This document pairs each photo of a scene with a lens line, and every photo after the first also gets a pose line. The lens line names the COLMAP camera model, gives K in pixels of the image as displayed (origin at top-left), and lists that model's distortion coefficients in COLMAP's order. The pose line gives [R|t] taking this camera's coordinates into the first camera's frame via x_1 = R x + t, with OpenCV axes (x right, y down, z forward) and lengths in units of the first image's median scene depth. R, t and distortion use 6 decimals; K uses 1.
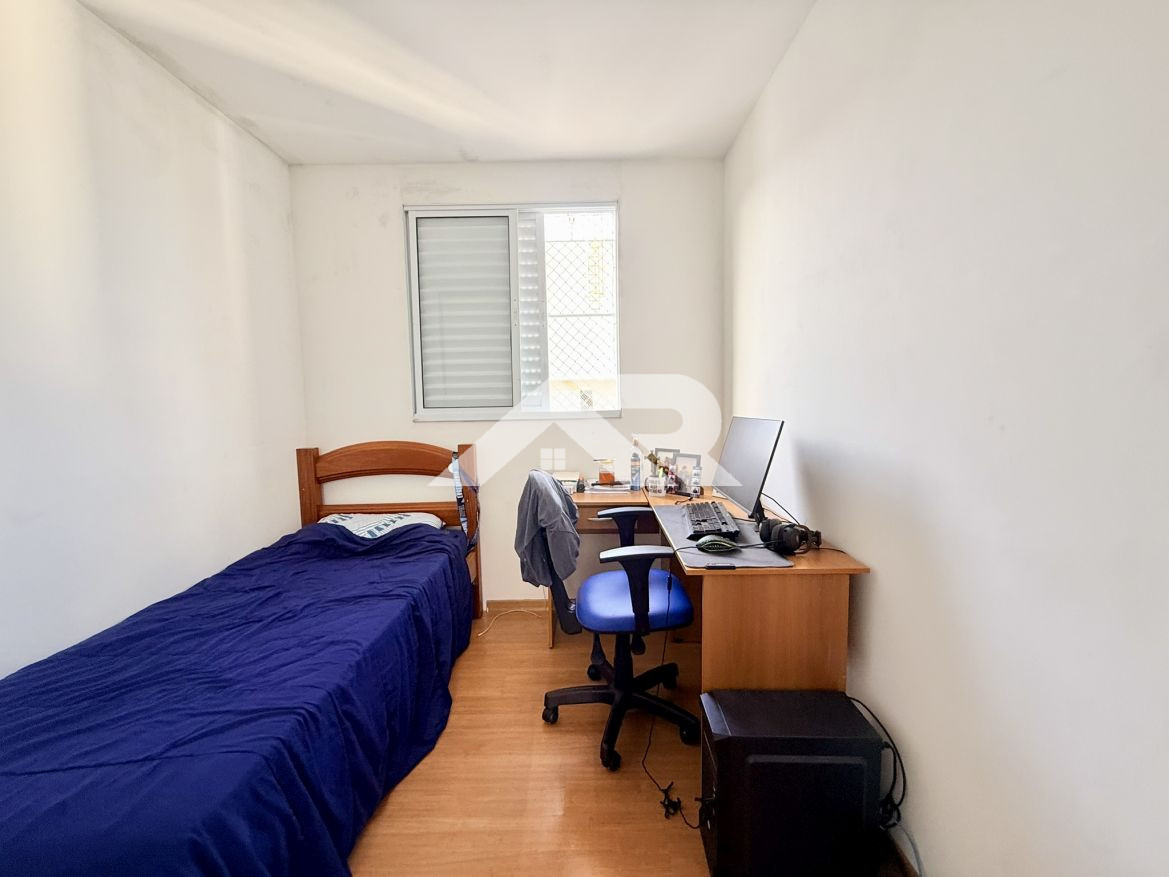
lens RADIAL K [[466.1, 0, 593.6], [0, 466.1, 431.4], [0, 0, 1]] dist [-0.001260, -0.001010]
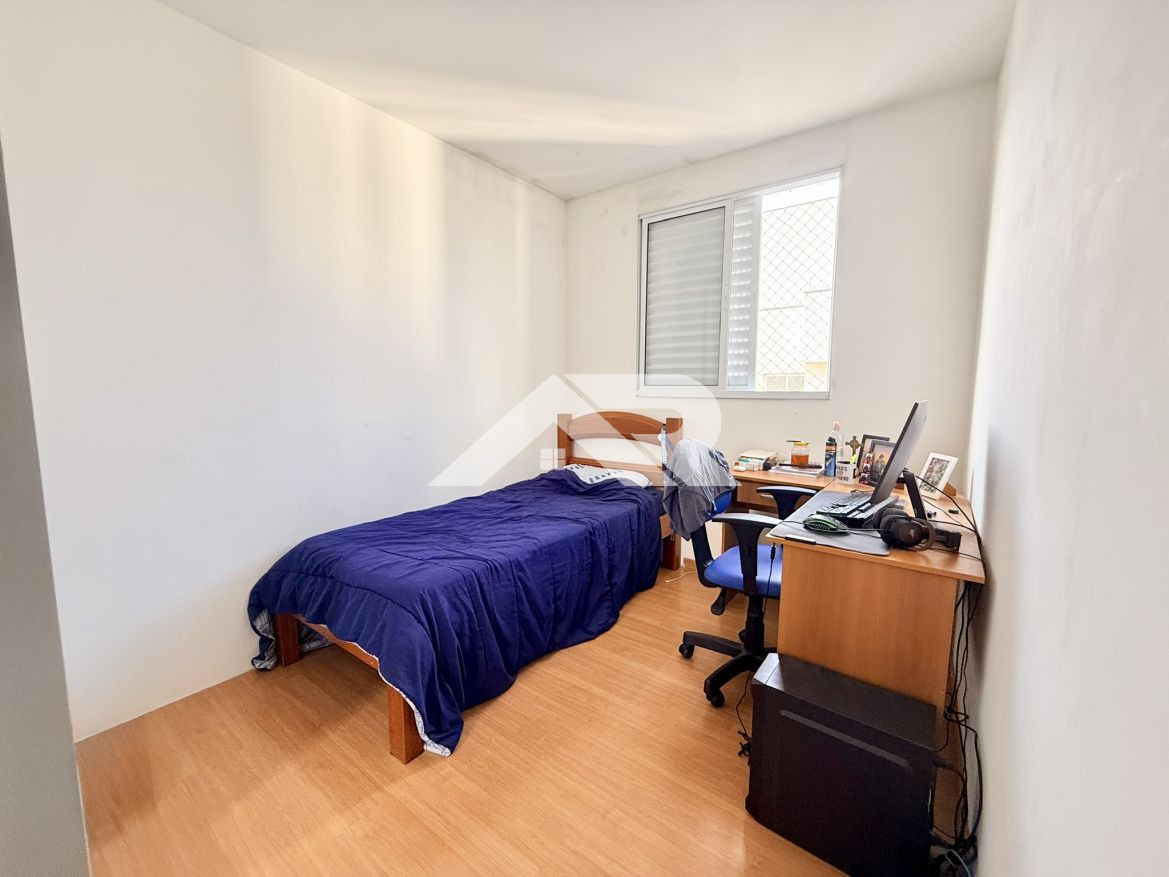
lens RADIAL K [[466.1, 0, 583.8], [0, 466.1, 428.1], [0, 0, 1]] dist [-0.001260, -0.001010]
pose [[0.805831, 0.072558, -0.587683, 0.285732], [-0.053820, 0.997331, 0.049337, 0.010869], [0.589694, -0.008129, 0.807586, -0.069252]]
